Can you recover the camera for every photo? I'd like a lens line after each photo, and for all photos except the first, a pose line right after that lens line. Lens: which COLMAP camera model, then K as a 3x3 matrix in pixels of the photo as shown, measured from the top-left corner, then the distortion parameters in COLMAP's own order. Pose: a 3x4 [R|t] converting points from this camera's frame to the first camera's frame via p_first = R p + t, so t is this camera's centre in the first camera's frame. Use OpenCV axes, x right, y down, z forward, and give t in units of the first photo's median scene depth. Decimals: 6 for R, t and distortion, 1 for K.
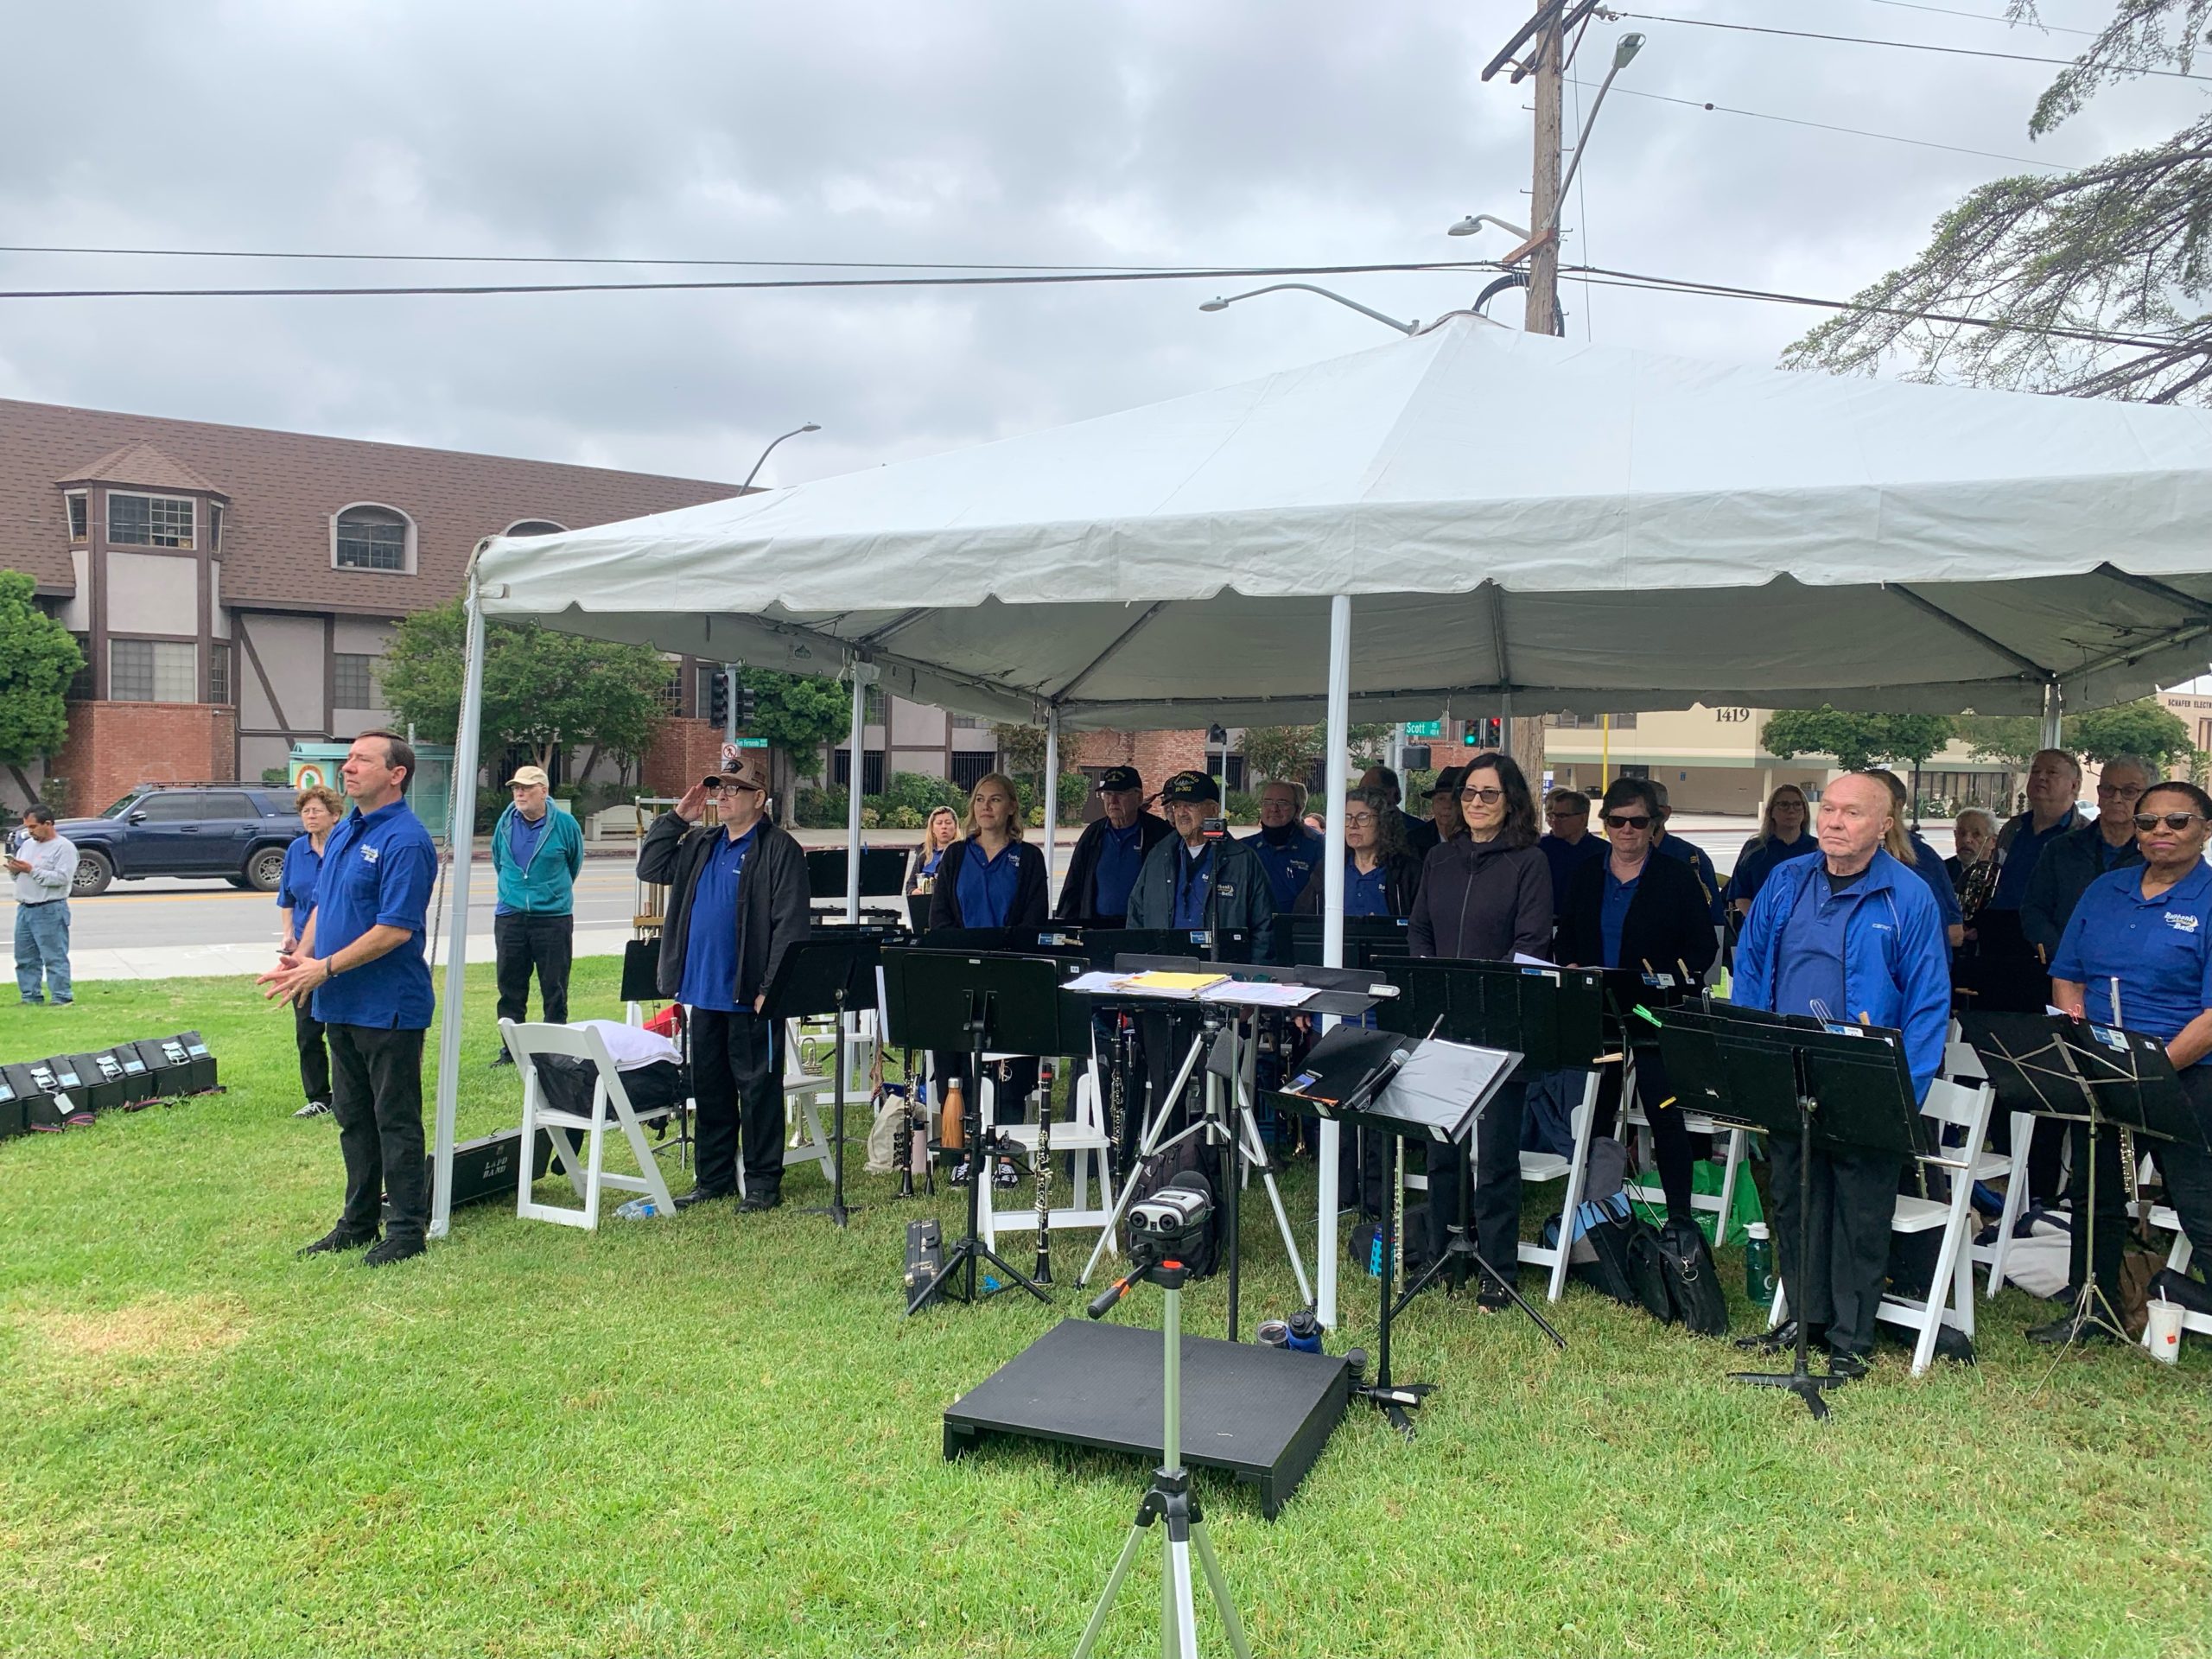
lens RADIAL K [[1700.2, 0, 1106.0], [0, 1700.2, 829.5], [0, 0, 1]] dist [0.004449, 0.004438]
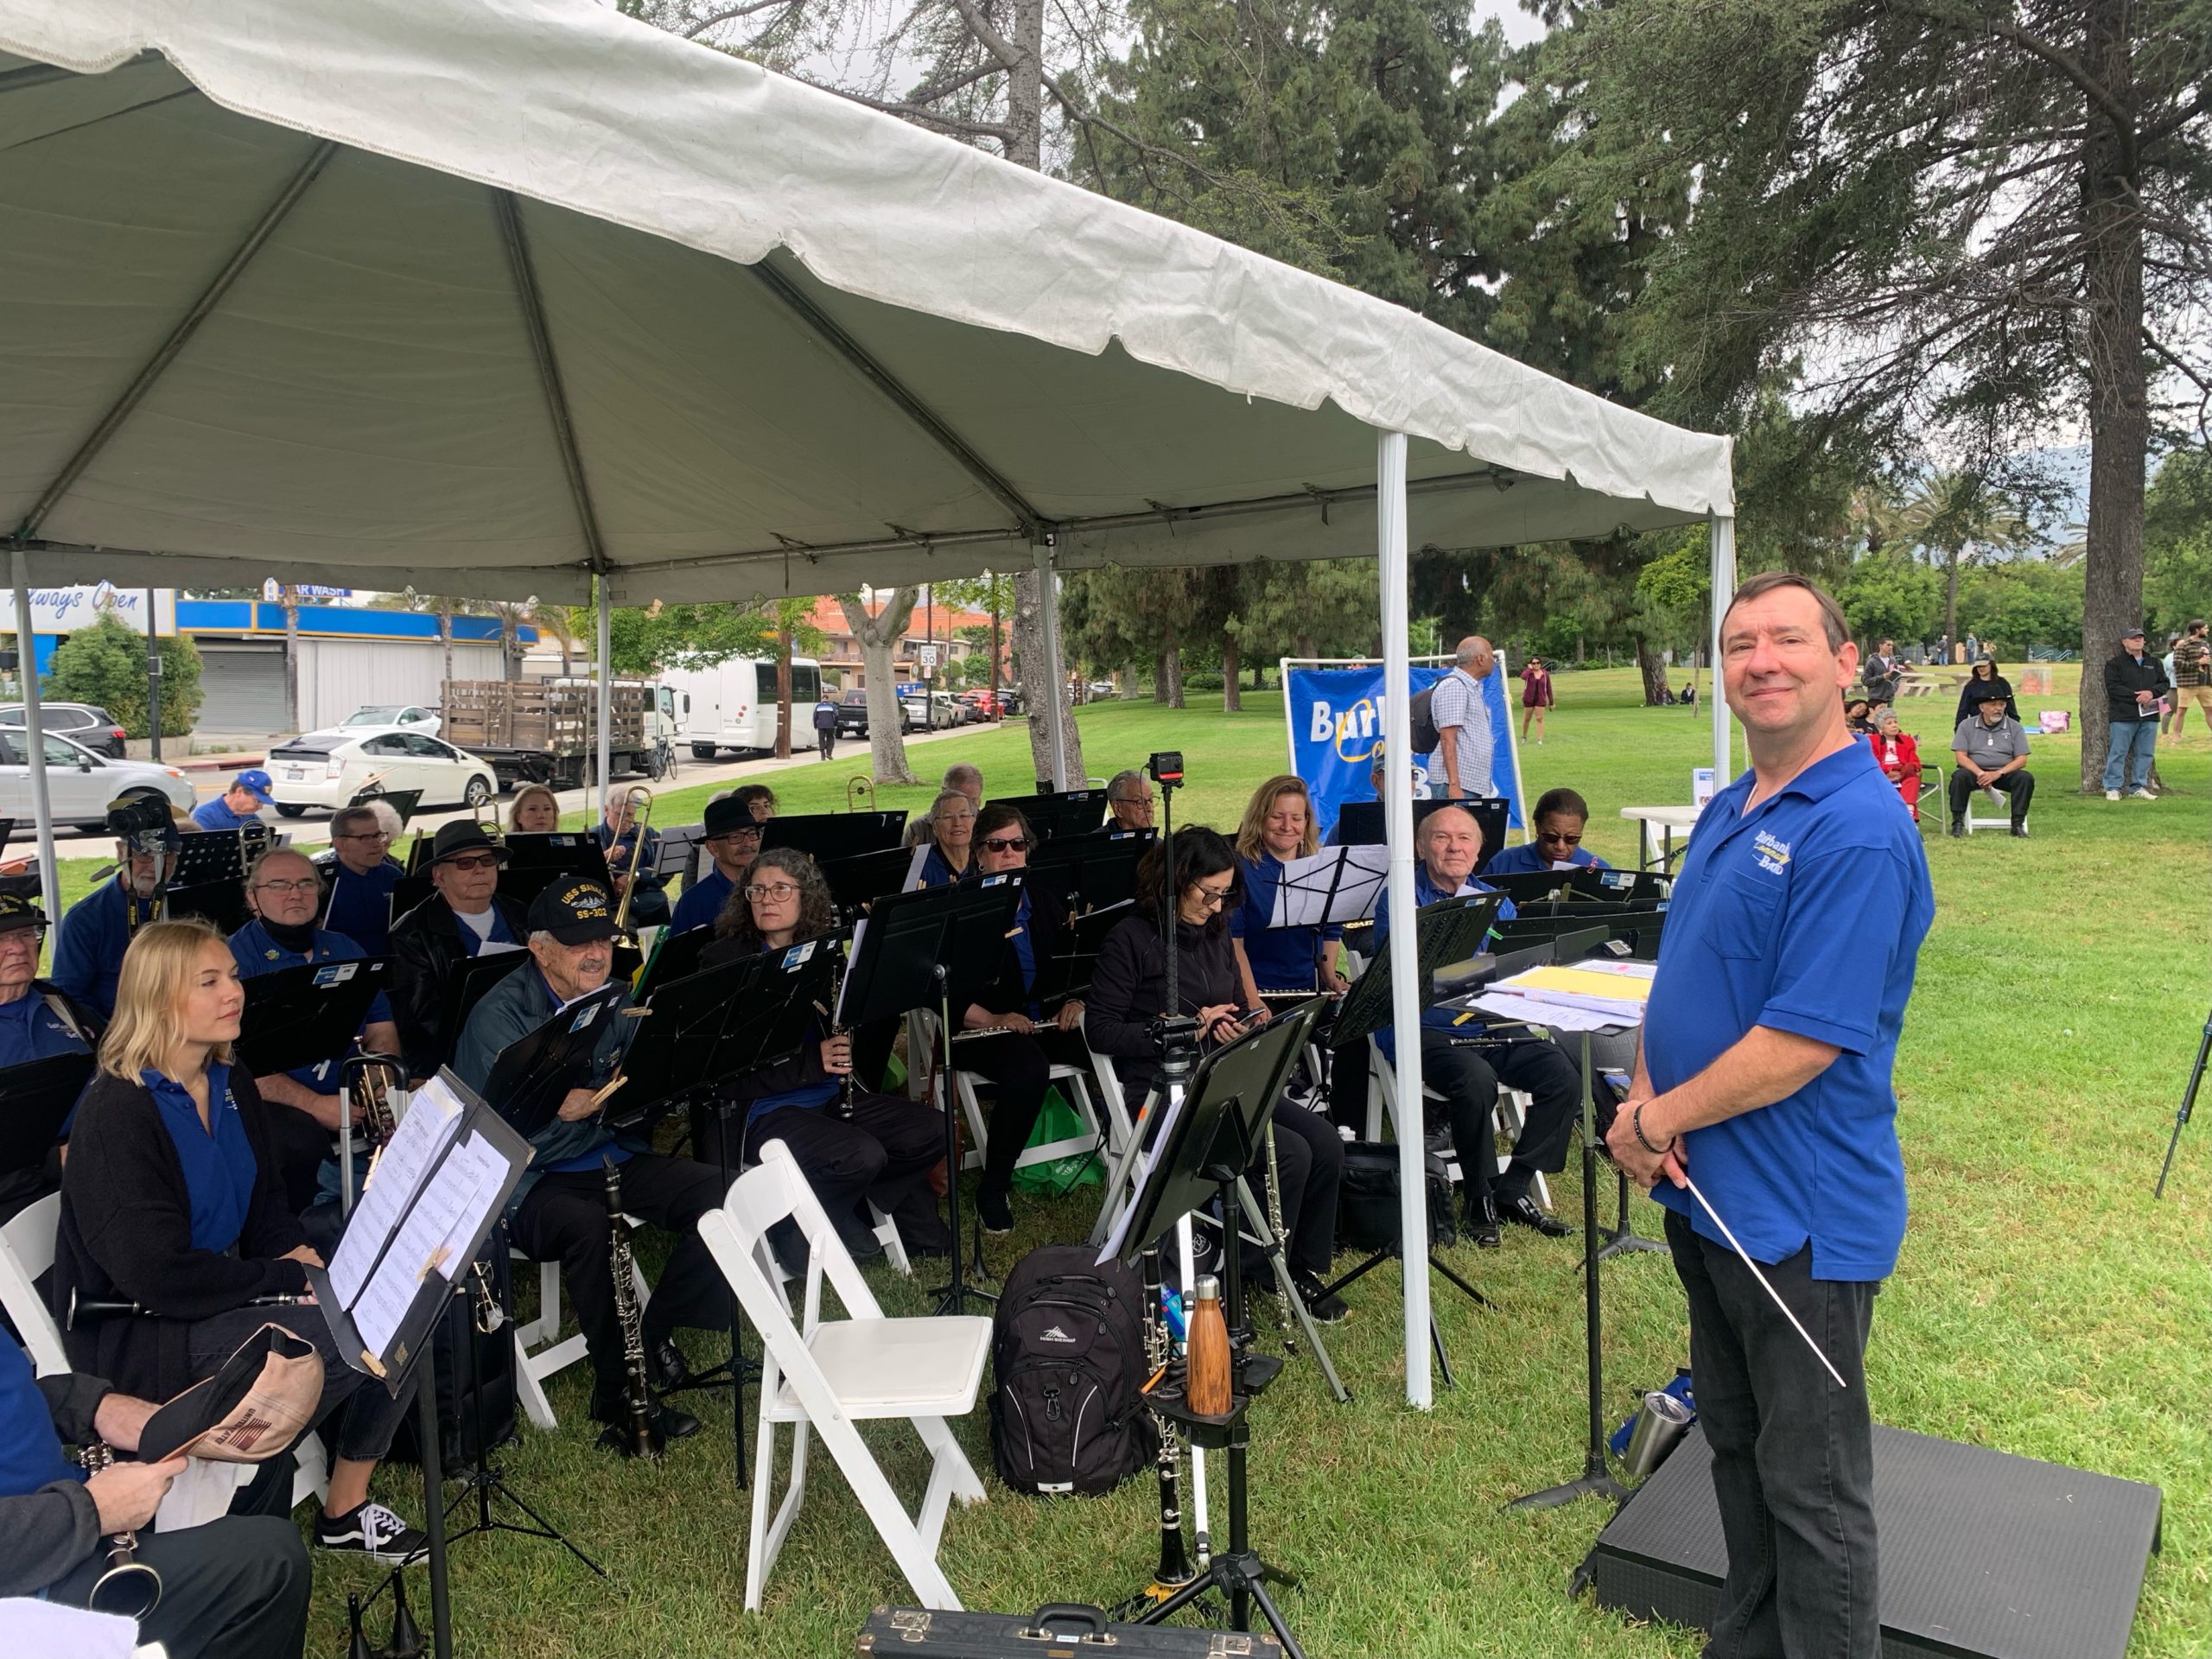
lens RADIAL K [[1700.9, 0, 1102.3], [0, 1700.9, 782.6], [0, 0, 1]] dist [-0.008808, -0.004923]
pose [[0.276010, -0.074313, 0.958278, -0.072312], [0.037018, 0.997089, 0.066661, -0.005199], [-0.960442, 0.017074, 0.277957, 0.111512]]
